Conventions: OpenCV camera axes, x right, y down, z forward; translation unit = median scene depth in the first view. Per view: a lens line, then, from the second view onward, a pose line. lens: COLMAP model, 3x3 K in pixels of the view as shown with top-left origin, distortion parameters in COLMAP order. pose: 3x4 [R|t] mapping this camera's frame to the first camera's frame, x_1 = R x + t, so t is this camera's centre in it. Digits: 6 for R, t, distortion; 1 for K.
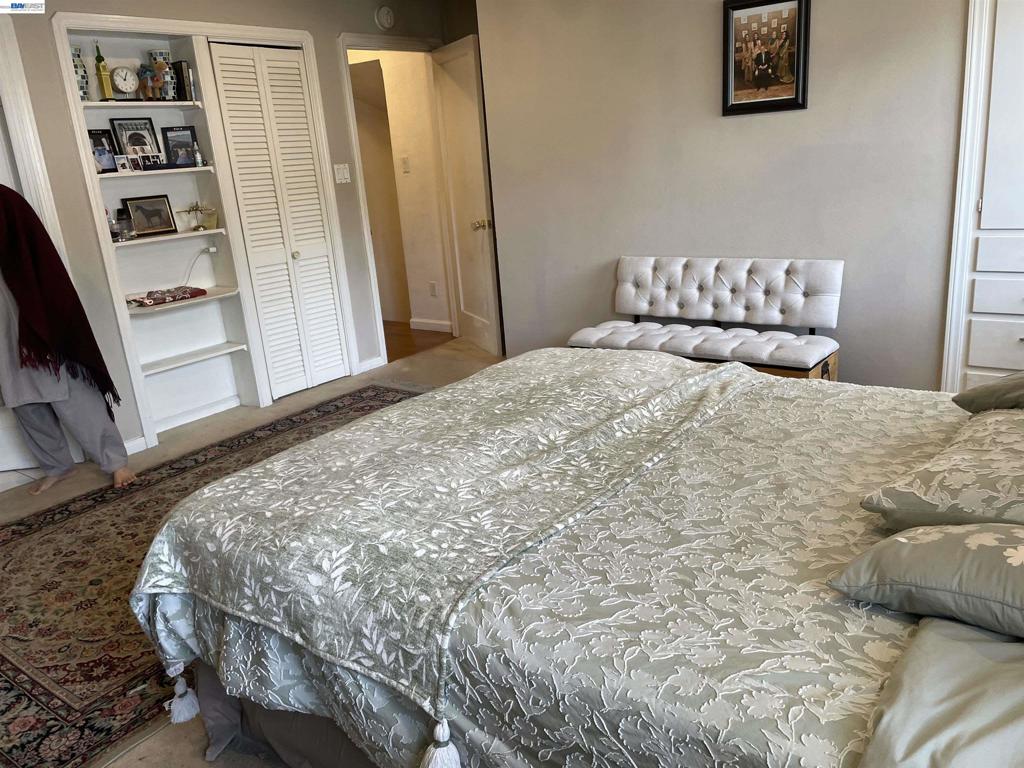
lens RADIAL K [[759.5, 0, 519.6], [0, 759.5, 376.8], [0, 0, 1]] dist [0.092462, -0.120498]
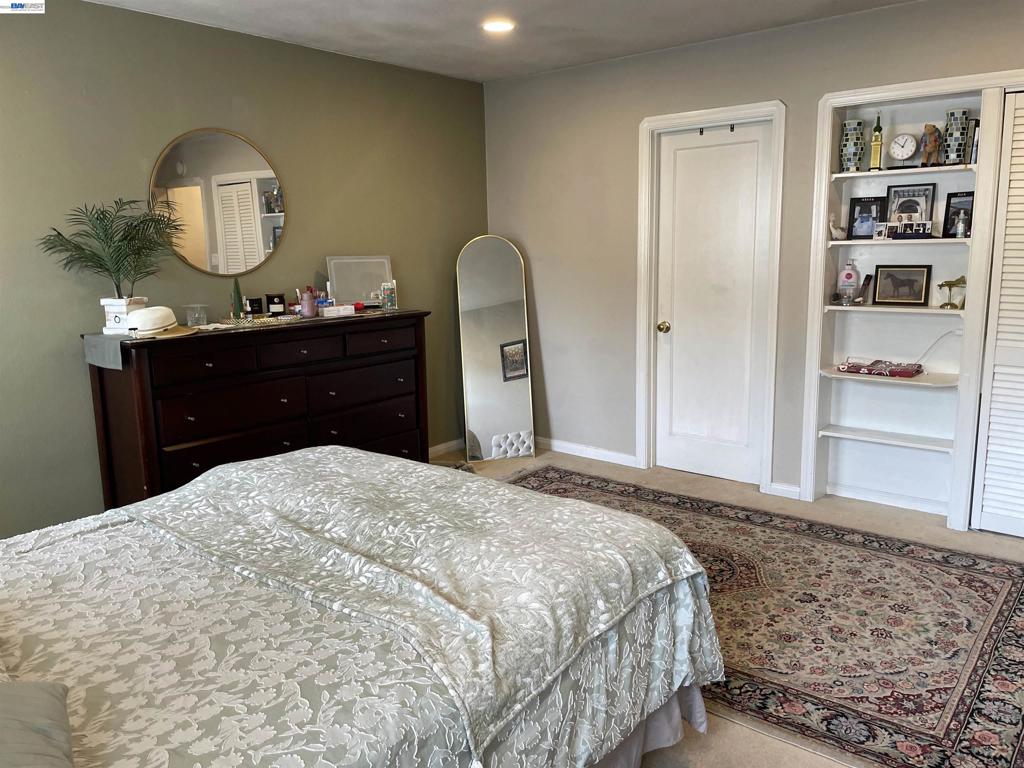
lens RADIAL K [[759.5, 0, 519.6], [0, 759.5, 376.8], [0, 0, 1]] dist [0.092462, -0.120498]
pose [[-0.021650, 0.250718, -0.967818, 0.528680], [-0.266464, 0.931581, 0.247291, -0.235395], [0.963602, 0.263243, 0.046639, 0.588221]]
